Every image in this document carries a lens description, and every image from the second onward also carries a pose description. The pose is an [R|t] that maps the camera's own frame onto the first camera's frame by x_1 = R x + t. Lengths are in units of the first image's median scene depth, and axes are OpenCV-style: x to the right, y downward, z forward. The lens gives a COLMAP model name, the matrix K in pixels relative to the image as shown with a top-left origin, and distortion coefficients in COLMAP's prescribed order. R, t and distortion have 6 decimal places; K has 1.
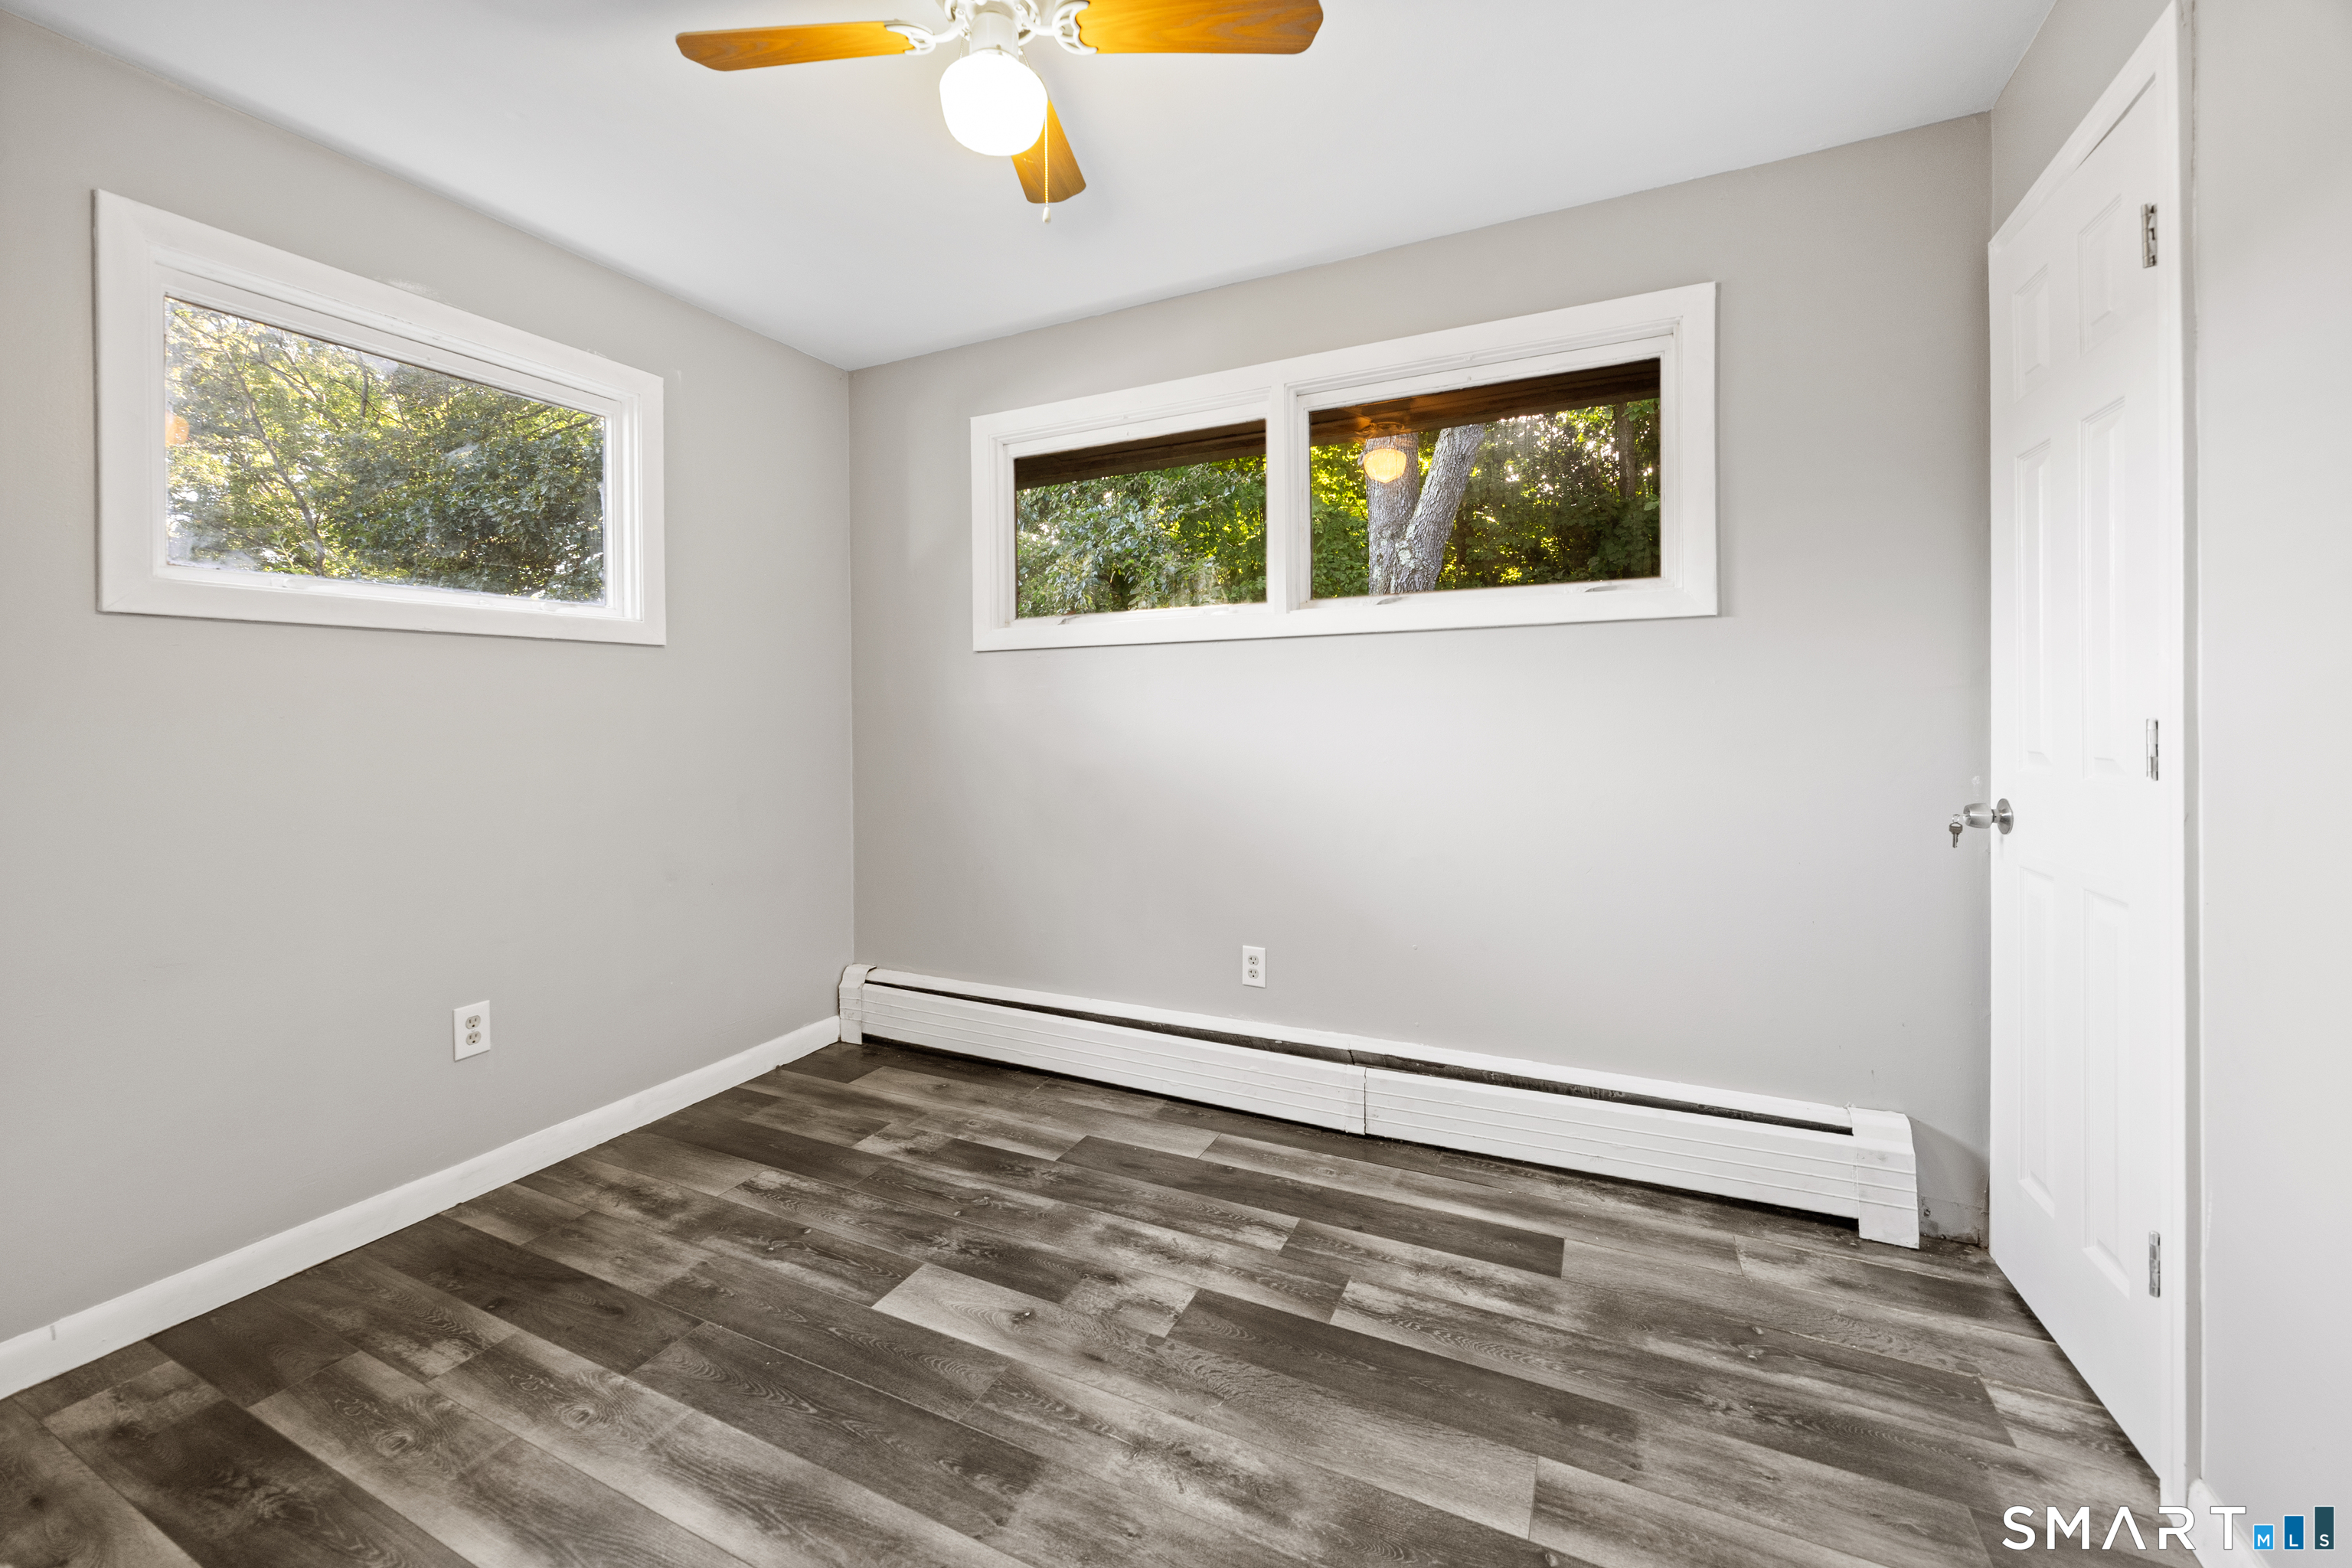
lens RADIAL K [[936.4, 0, 1183.5], [0, 936.4, 750.8], [0, 0, 1]] dist [0.000760, 0.002729]
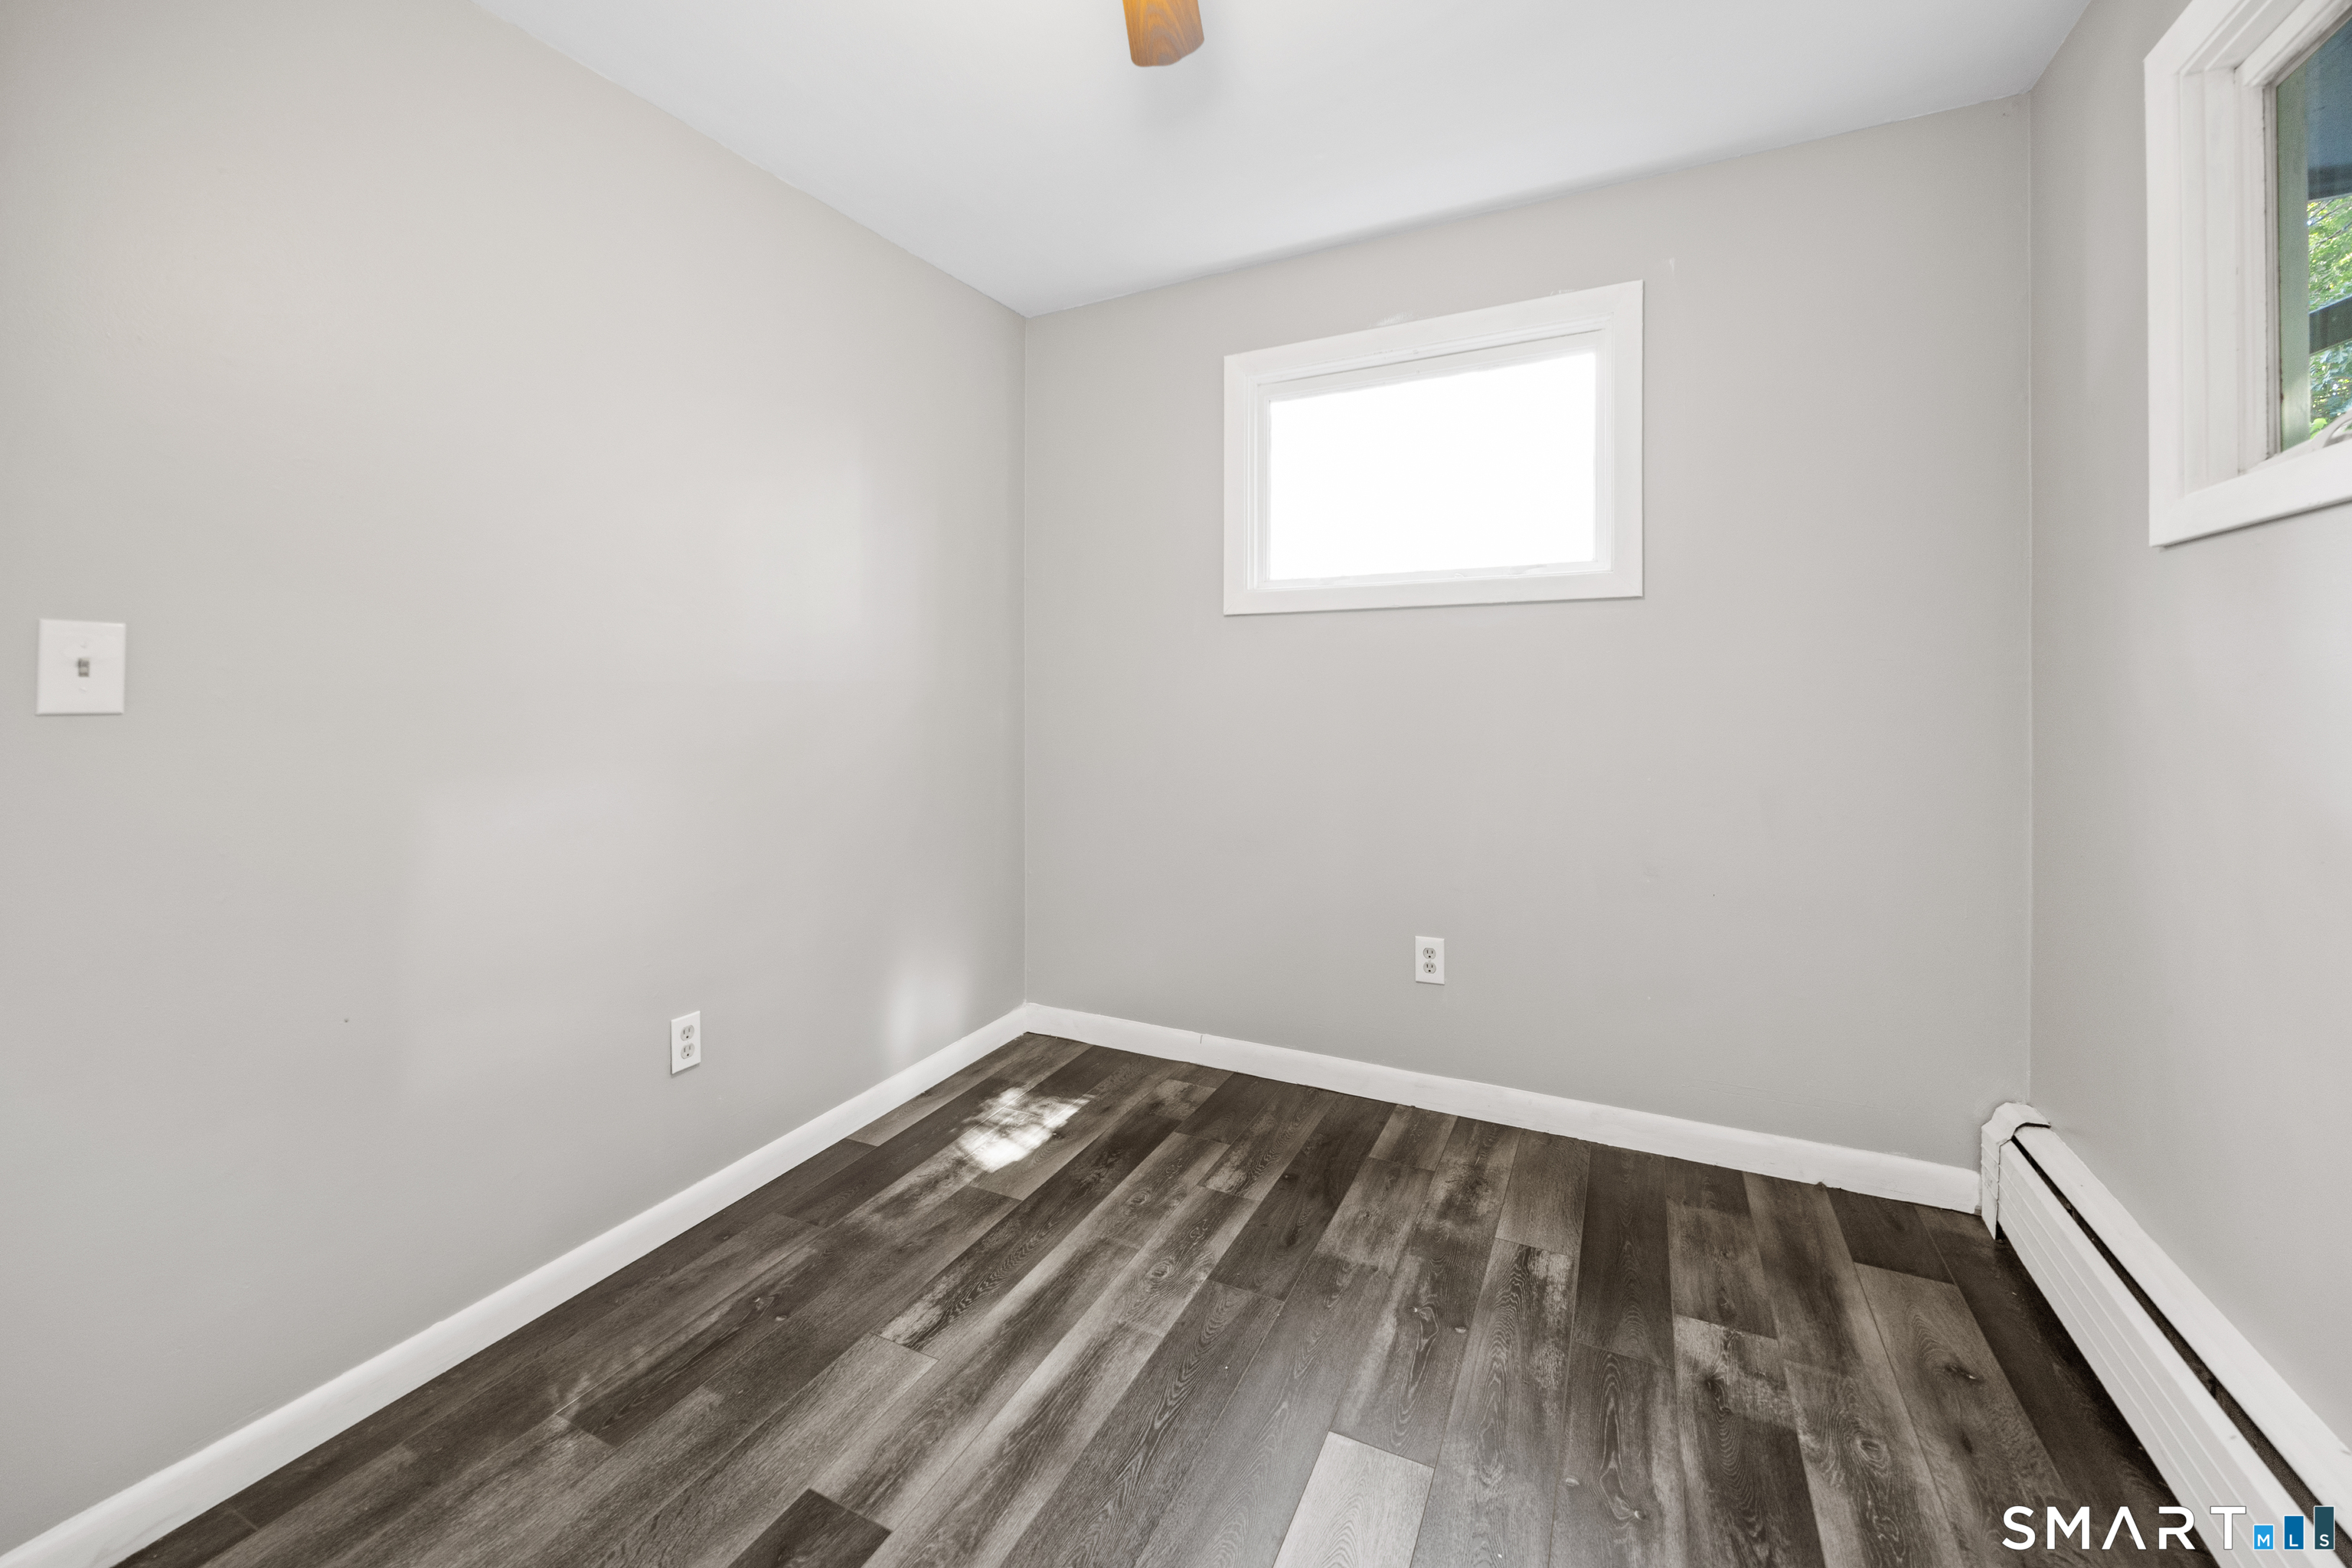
lens RADIAL K [[936.4, 0, 1183.5], [0, 936.4, 750.8], [0, 0, 1]] dist [0.000760, 0.002729]
pose [[-0.017168, 0.087891, -0.995982, 0.376392], [-0.034709, 0.995476, 0.088444, -0.053957], [0.999250, 0.036088, -0.014040, 0.759704]]
